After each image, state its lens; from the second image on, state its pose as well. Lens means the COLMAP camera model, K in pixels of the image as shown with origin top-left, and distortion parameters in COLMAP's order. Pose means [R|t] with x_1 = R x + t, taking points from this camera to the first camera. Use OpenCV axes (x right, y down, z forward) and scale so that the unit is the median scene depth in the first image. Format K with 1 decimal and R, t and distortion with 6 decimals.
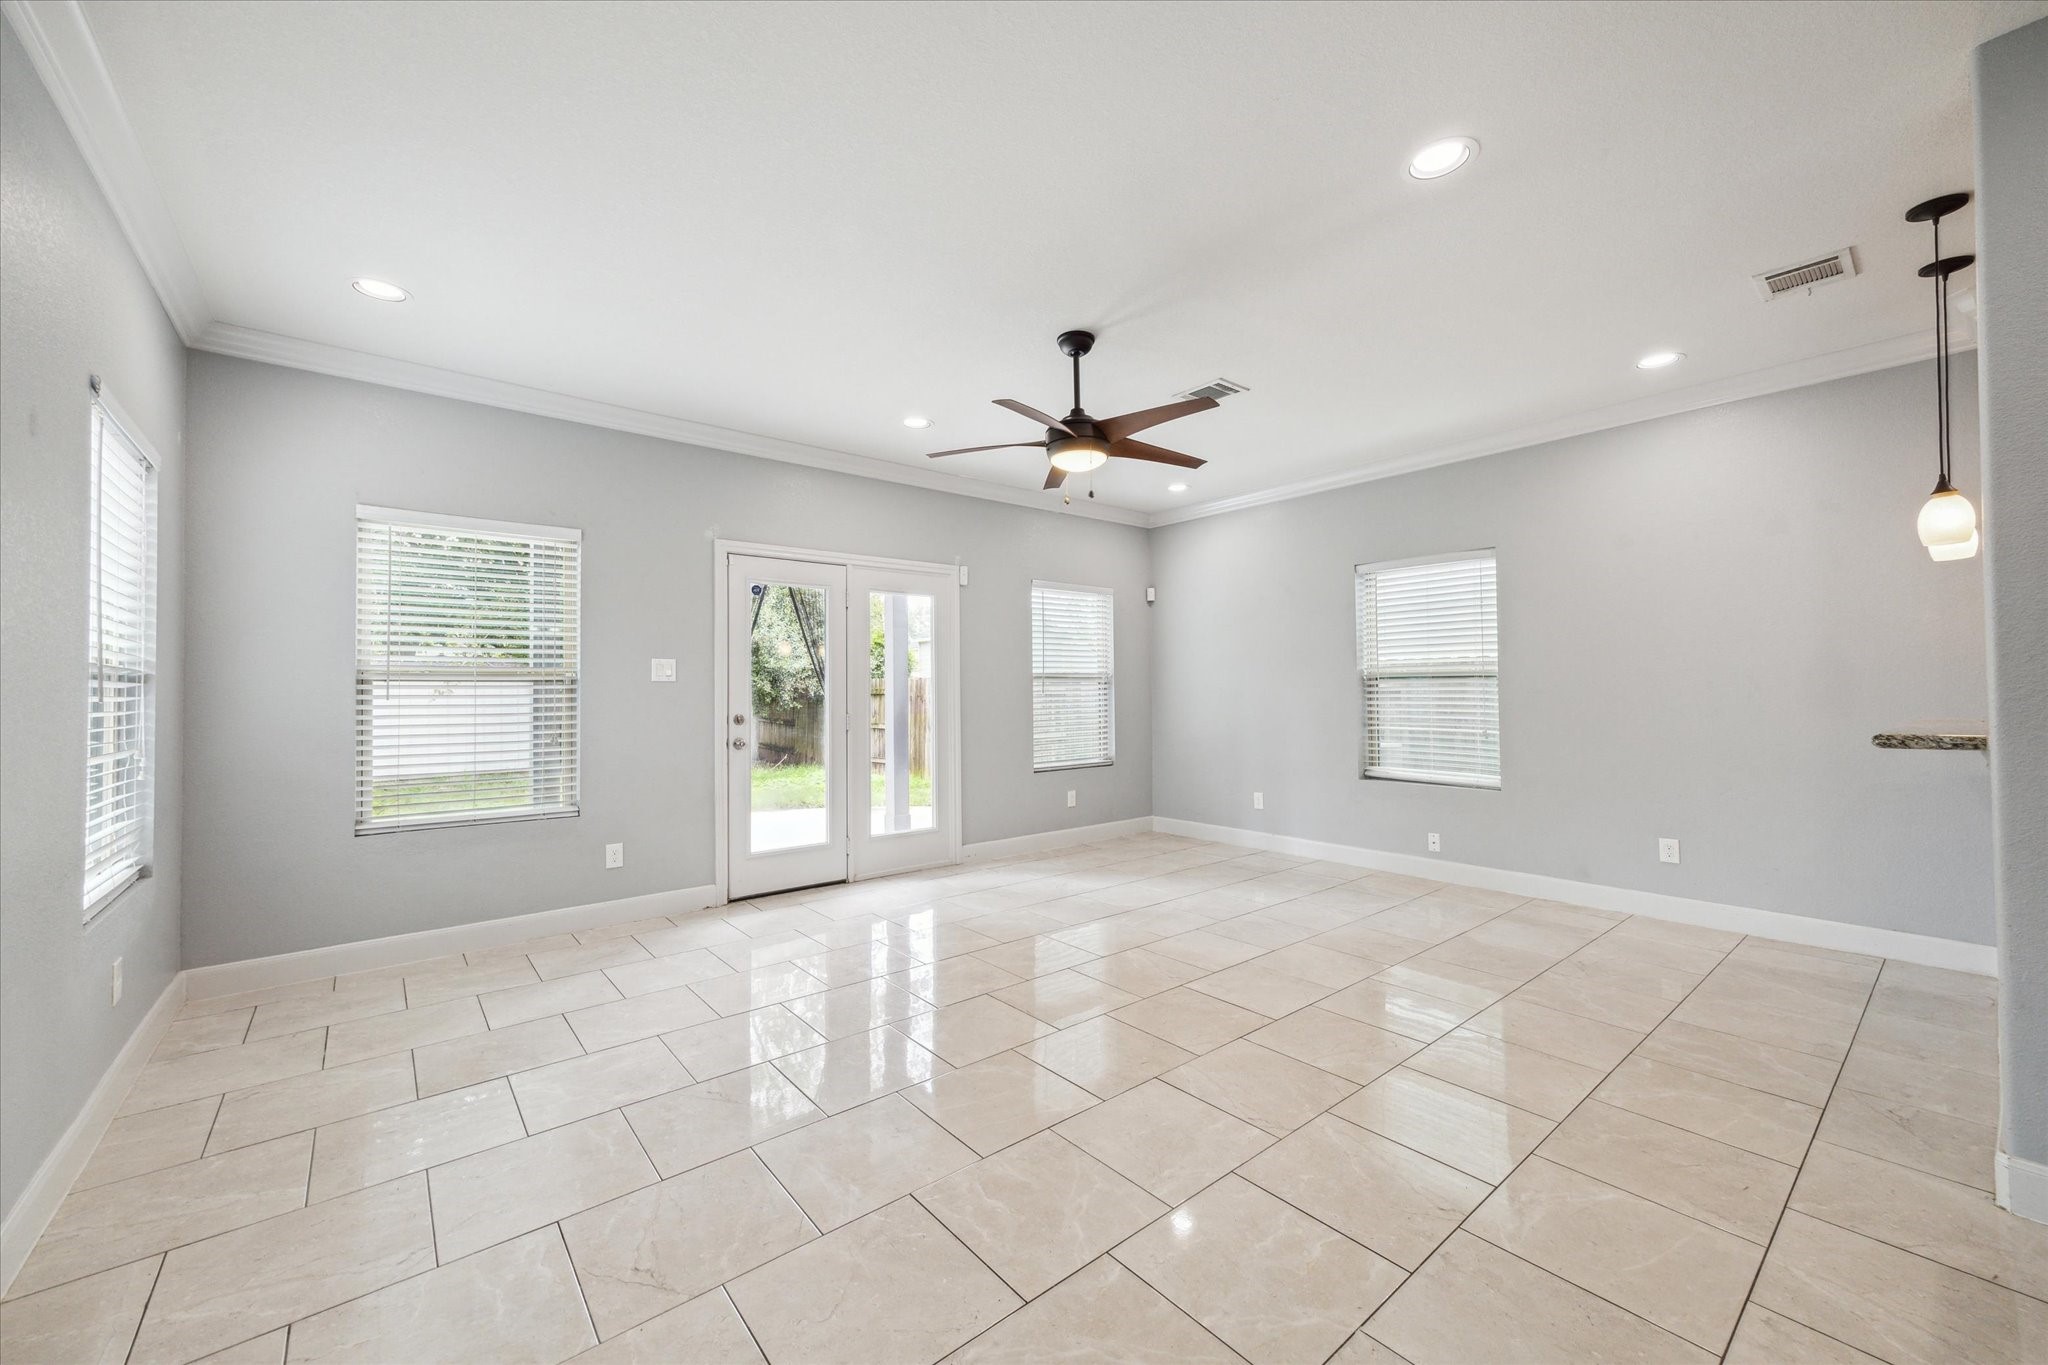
lens RADIAL K [[792.8, 0, 1023.3], [0, 792.8, 687.2], [0, 0, 1]] dist [0.002412, 0.000141]
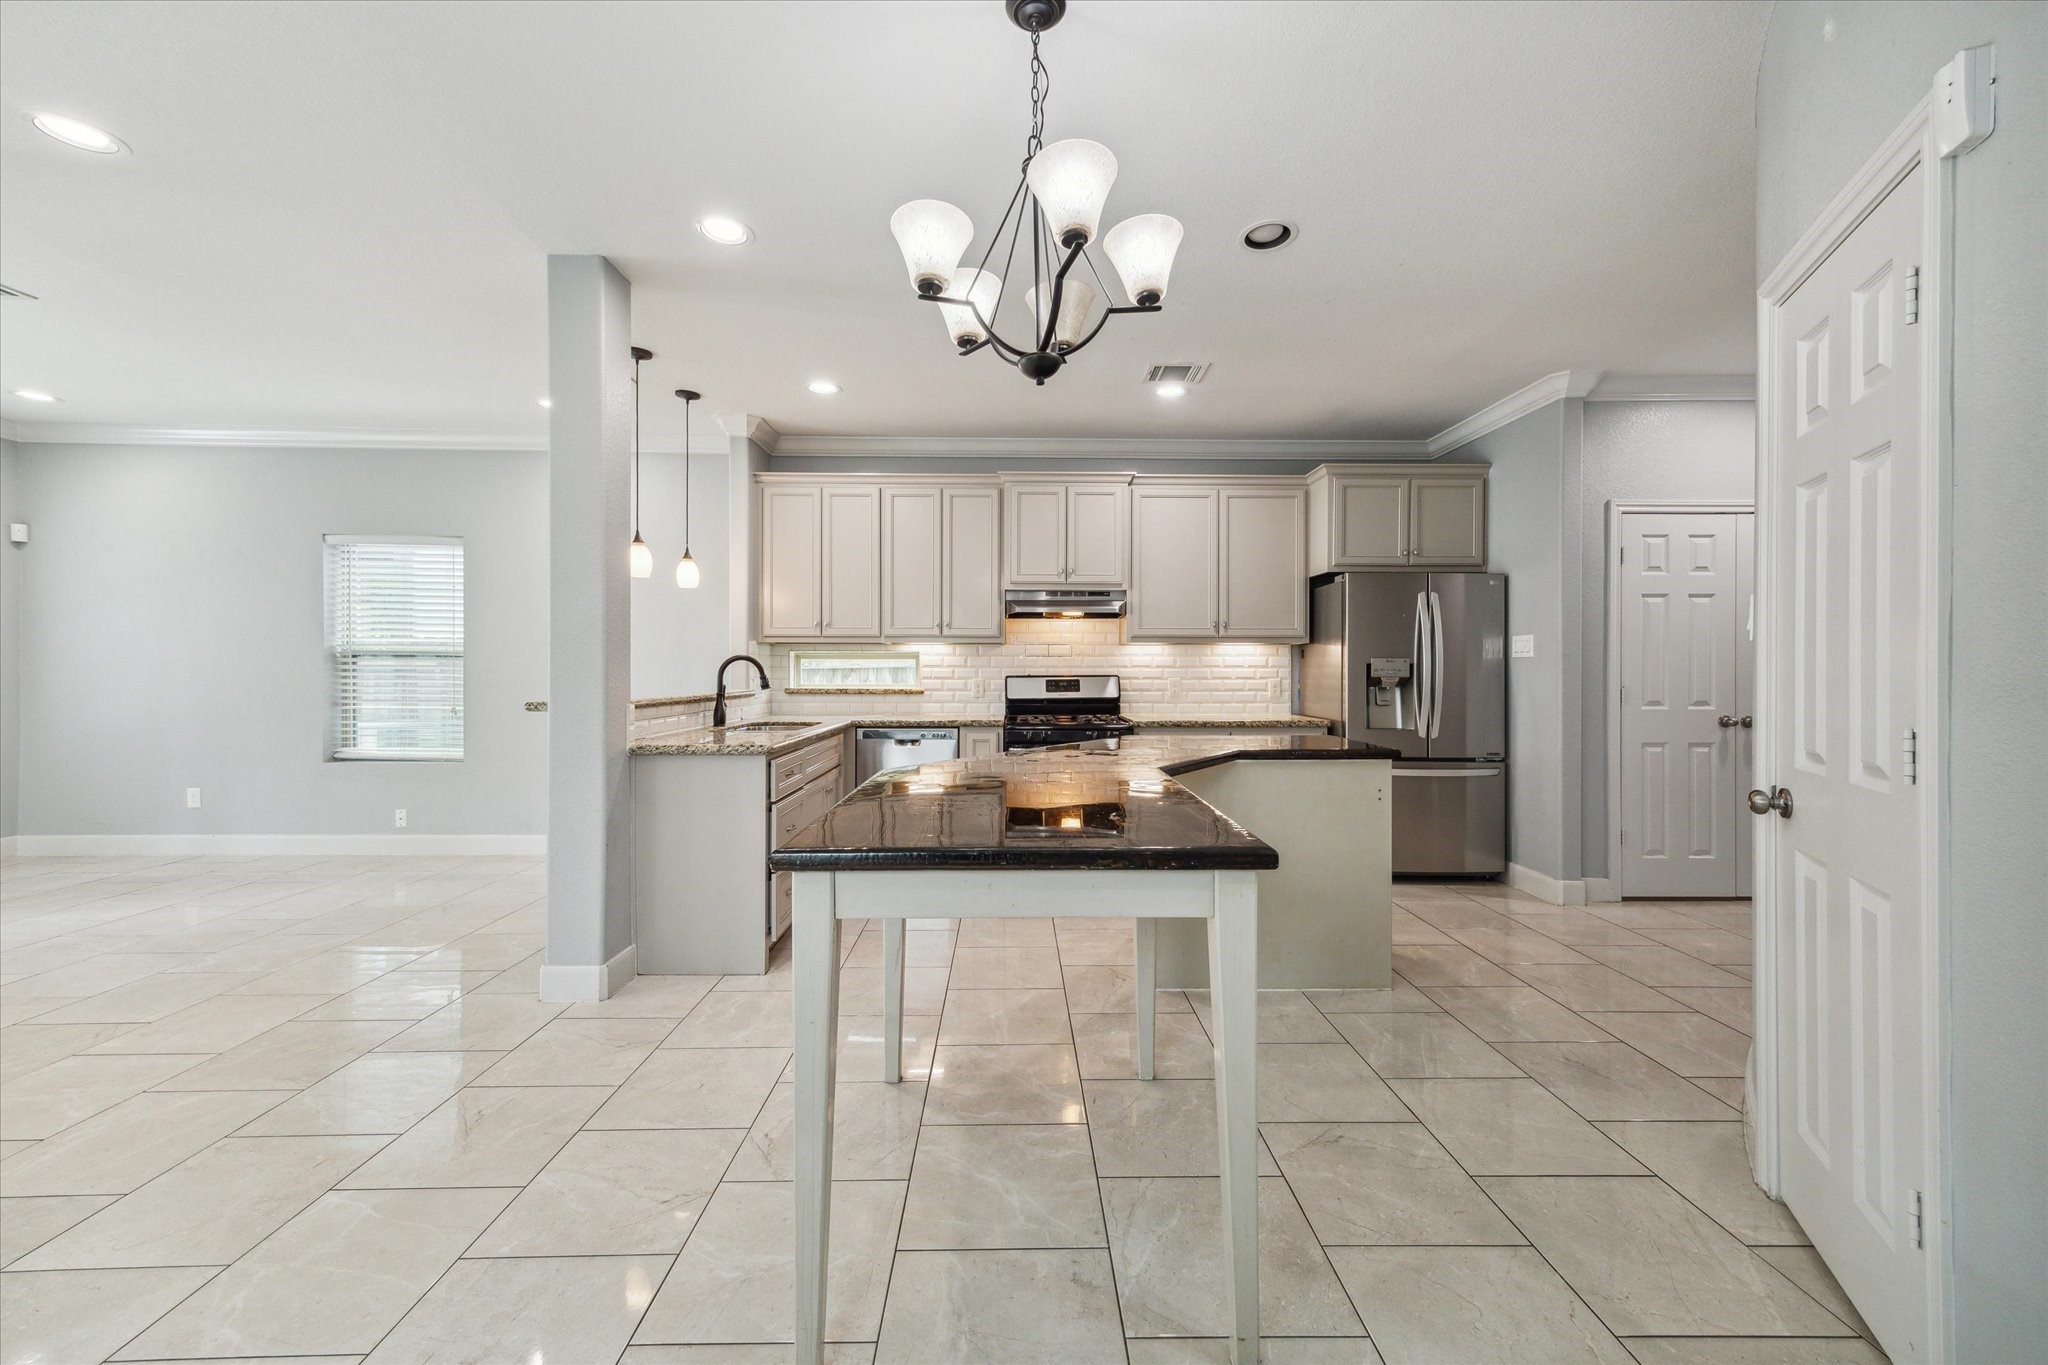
lens RADIAL K [[789.1, 0, 1027.4], [0, 789.1, 671.7], [0, 0, 1]] dist [0.009847, 0.000078]
pose [[0.619102, 0.008829, 0.785261, 0.219512], [-0.014941, 0.999888, 0.000537, -0.004895], [-0.785168, -0.012065, 0.619165, -0.265788]]
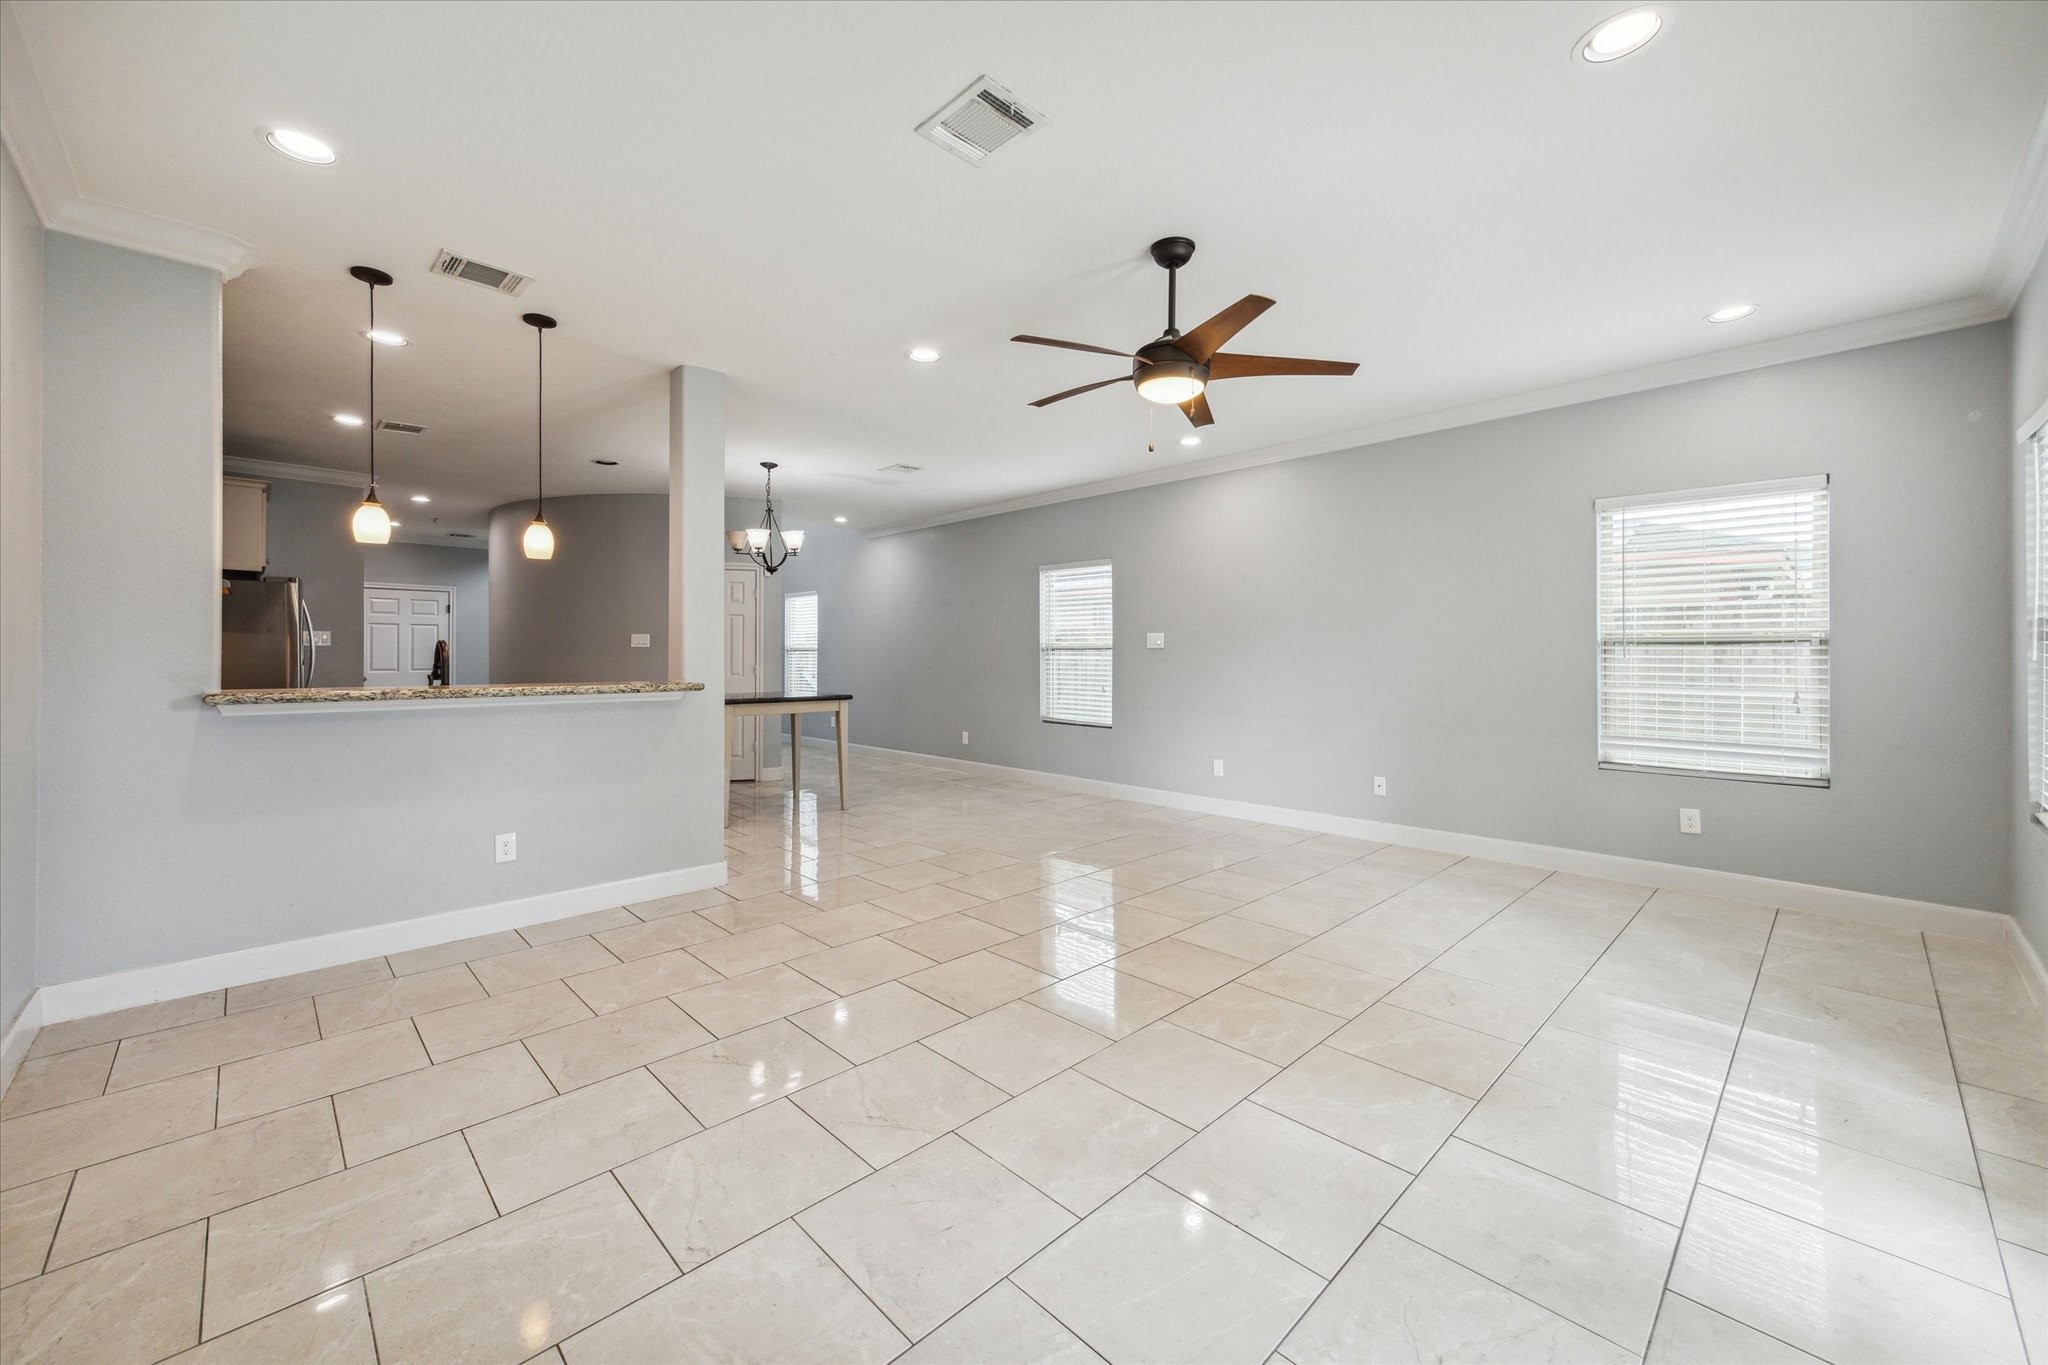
lens RADIAL K [[797.8, 0, 1015.7], [0, 797.8, 654.4], [0, 0, 1]] dist [-0.000155, -0.000088]
pose [[-0.997087, 0.008296, -0.075827, 0.209069], [0.008993, 0.999920, -0.008850, 0.006866], [0.075747, -0.009506, -0.997082, 1.267930]]
